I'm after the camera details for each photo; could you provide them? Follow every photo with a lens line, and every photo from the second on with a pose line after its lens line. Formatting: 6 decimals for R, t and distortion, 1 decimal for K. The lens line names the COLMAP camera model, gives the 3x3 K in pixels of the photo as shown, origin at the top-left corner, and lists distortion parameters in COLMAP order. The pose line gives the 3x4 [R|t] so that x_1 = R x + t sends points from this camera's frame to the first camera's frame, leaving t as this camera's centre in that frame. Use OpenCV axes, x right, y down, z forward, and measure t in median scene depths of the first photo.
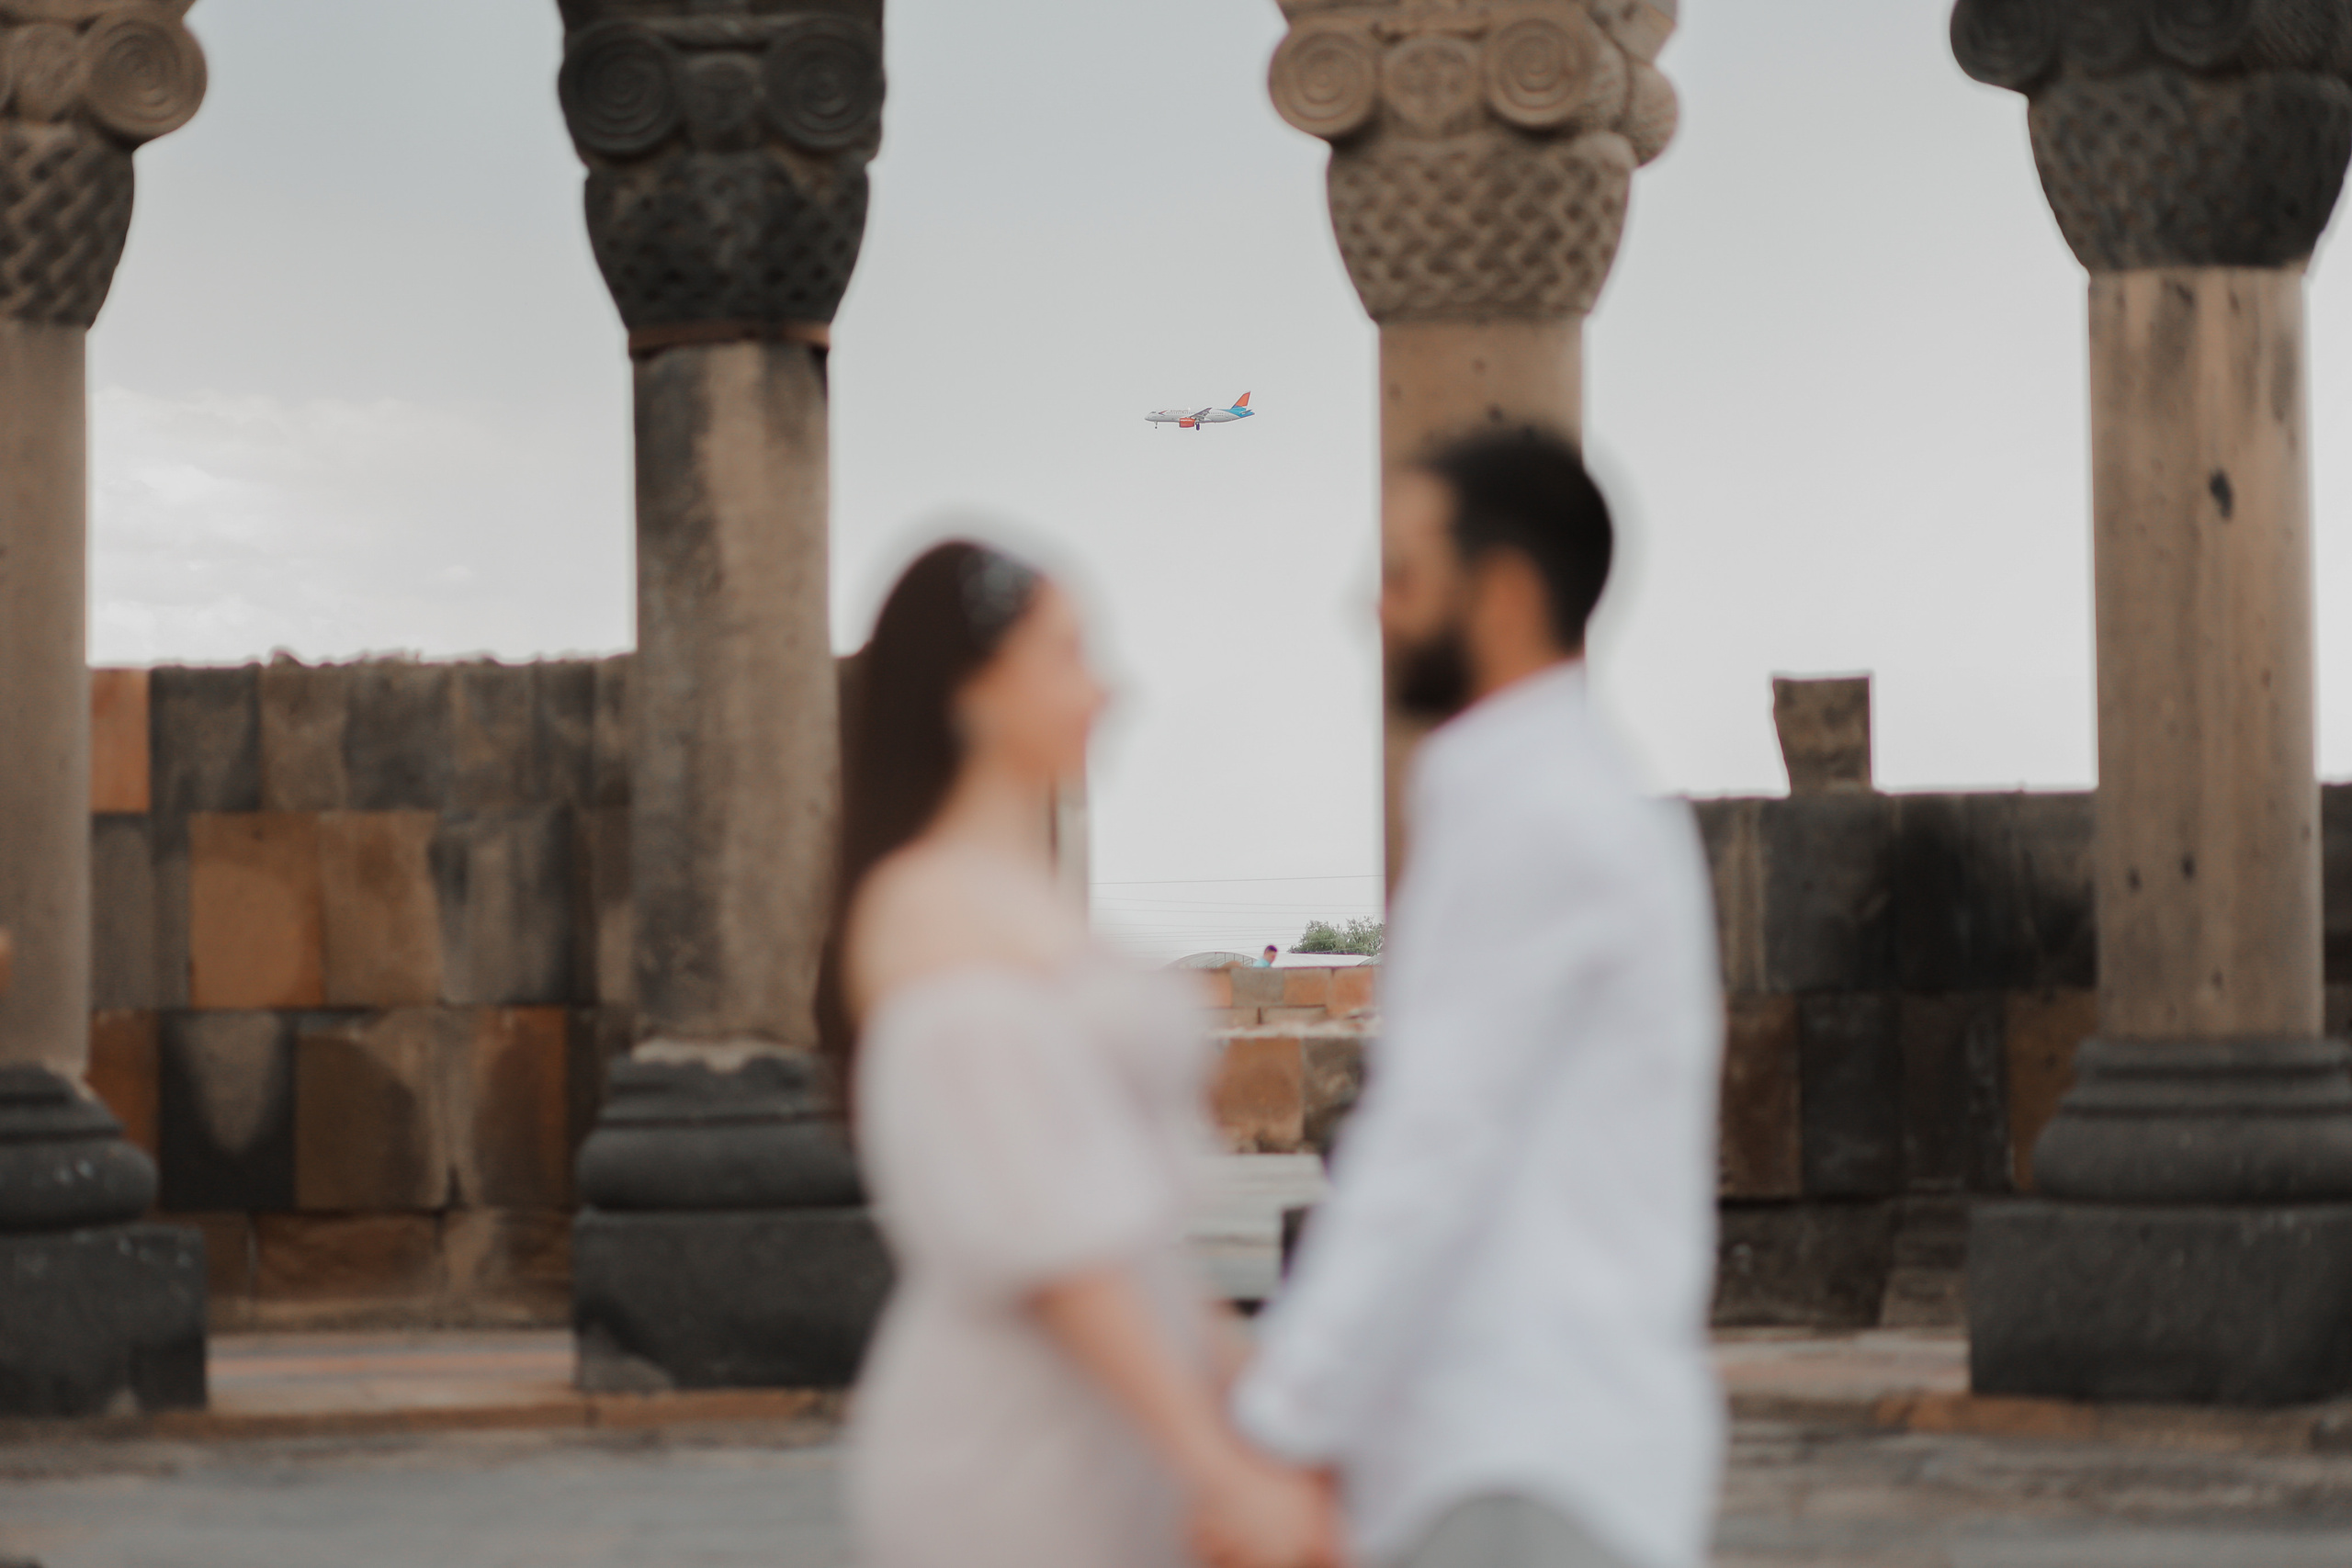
lens RADIAL K [[5644.9, 0, 1176.0], [0, 5644.9, 784.0], [0, 0, 1]] dist [0.009722, -2.252796]
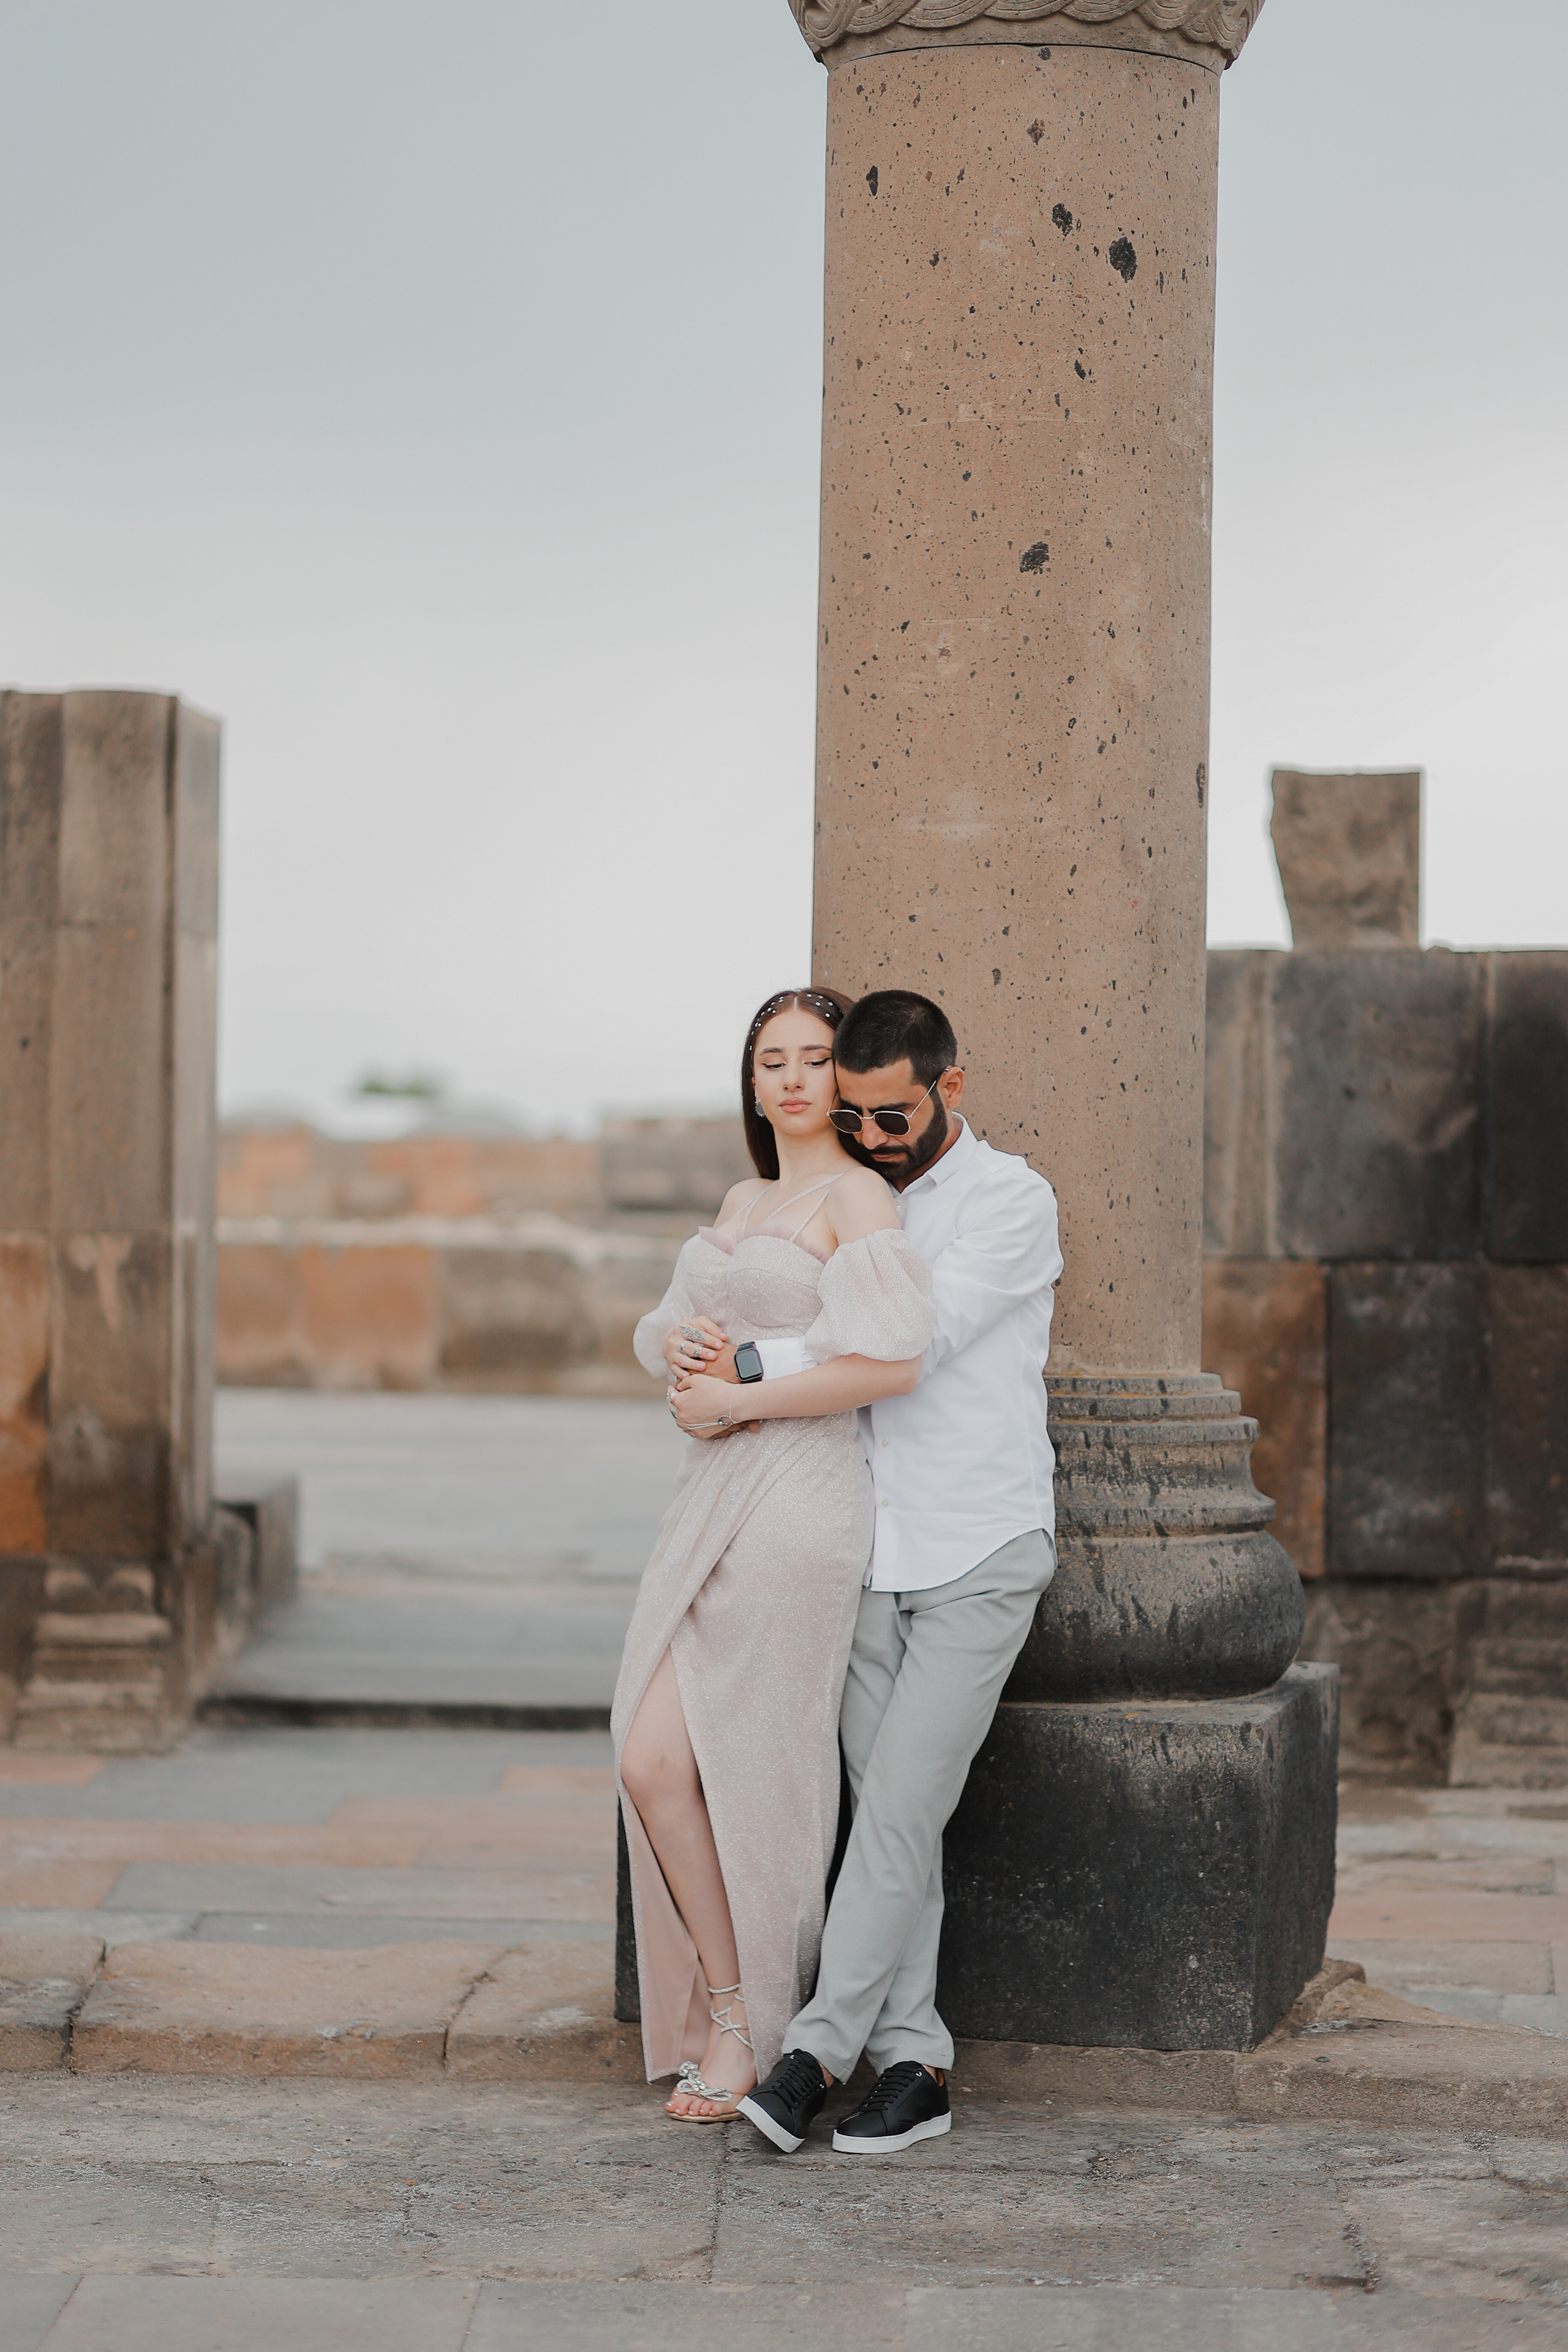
lens RADIAL K [[5596.5, 0, 784.0], [0, 5596.5, 1176.0], [0, 0, 1]] dist [-0.138234, -0.546041]
pose [[0.994074, 0.025890, 0.105579, -0.023131], [-0.030596, 0.998598, 0.043194, 0.002256], [-0.104313, -0.046169, 0.993472, 0.451737]]
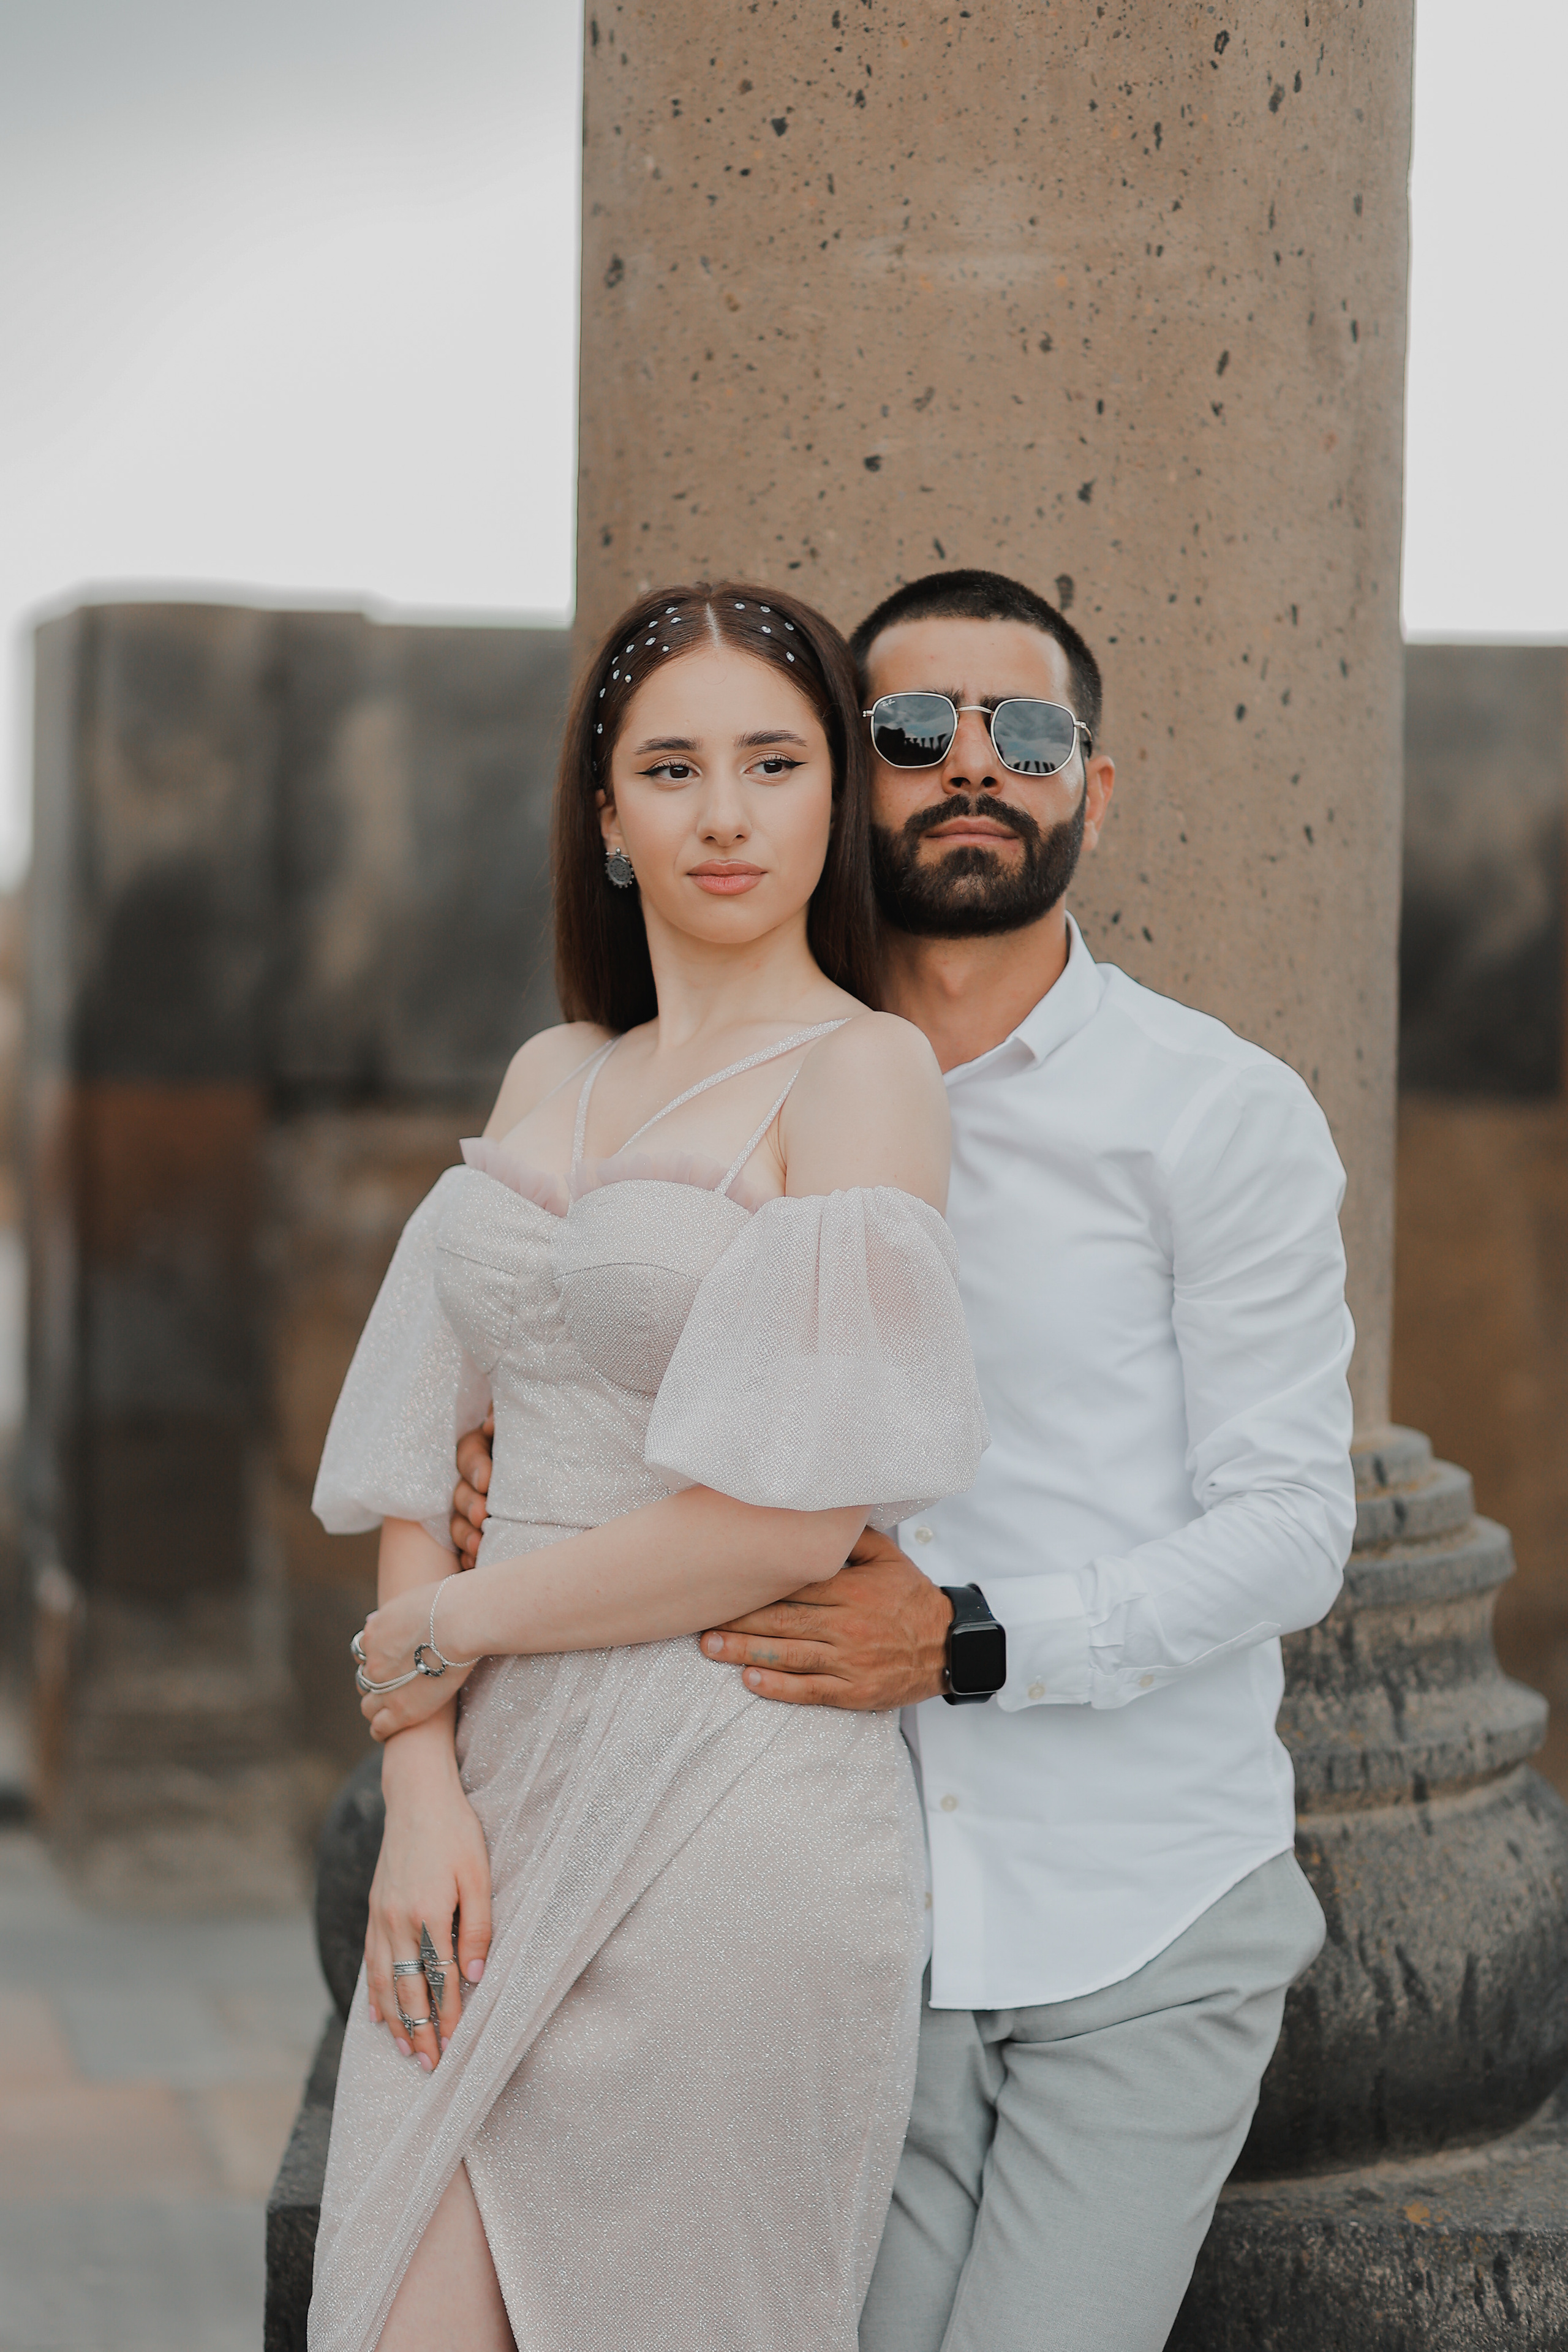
lens RADIAL K [[5665.6, 0, 784.0], [0, 5665.6, 1176.0], [0, 0, 1]] dist [-0.004275, -1.716880]
pose [[0.941521, 0.009097, 0.336831, -0.040445], [-0.038296, 0.996047, 0.080144, 0.011151], [-0.334771, -0.088356, 0.938148, 0.733362]]
